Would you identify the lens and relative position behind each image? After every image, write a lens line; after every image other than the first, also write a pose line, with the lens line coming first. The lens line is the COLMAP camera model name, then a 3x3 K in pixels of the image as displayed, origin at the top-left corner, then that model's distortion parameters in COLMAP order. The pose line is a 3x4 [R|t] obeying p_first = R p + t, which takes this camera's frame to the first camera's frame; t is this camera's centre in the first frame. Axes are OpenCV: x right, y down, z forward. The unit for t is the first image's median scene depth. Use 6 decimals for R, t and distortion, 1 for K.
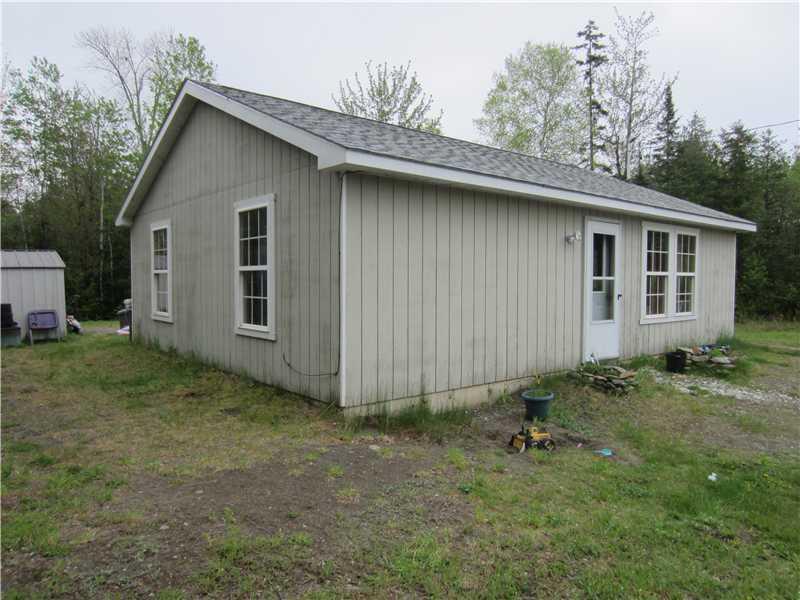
lens RADIAL K [[574.2, 0, 400.0], [0, 574.2, 300.0], [0, 0, 1]] dist [-0.026029, 0.010618]
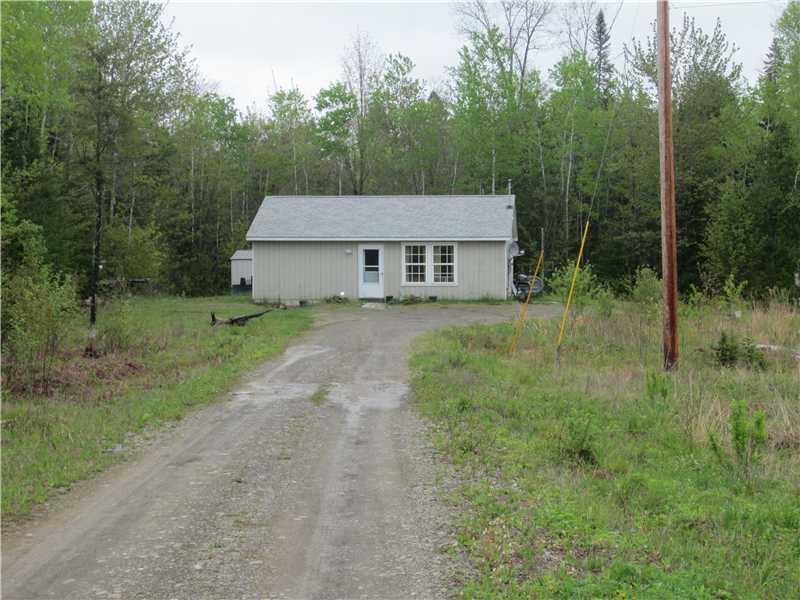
lens RADIAL K [[1632.5, 0, 400.0], [0, 1632.5, 300.0], [0, 0, 1]] dist [-0.010875, 0.115411]
pose [[0.693517, 0.021196, -0.720128, 4.360914], [-0.024887, 0.999675, 0.005456, 0.053267], [0.720010, 0.014138, 0.693820, -3.045226]]
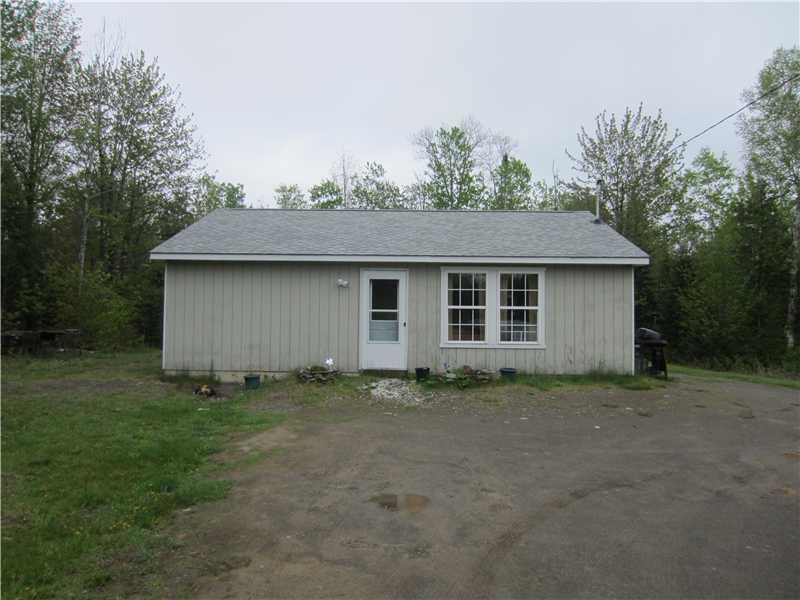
lens RADIAL K [[574.2, 0, 400.0], [0, 574.2, 300.0], [0, 0, 1]] dist [-0.026029, 0.010618]
pose [[0.754192, -0.017846, -0.656411, 0.985883], [-0.031717, 0.997474, -0.063561, 0.017741], [0.655888, 0.068757, 0.751721, -0.020723]]
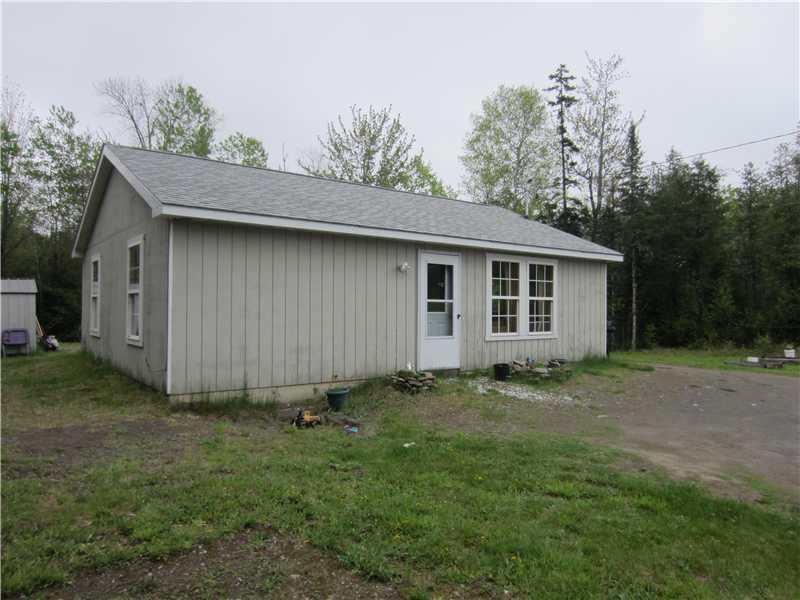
lens RADIAL K [[574.2, 0, 400.0], [0, 574.2, 300.0], [0, 0, 1]] dist [-0.026029, 0.010618]
pose [[0.998733, 0.002068, -0.050278, 0.251267], [-0.004730, 0.998590, -0.052883, 0.018104], [0.050098, 0.053053, 0.997334, -0.152533]]
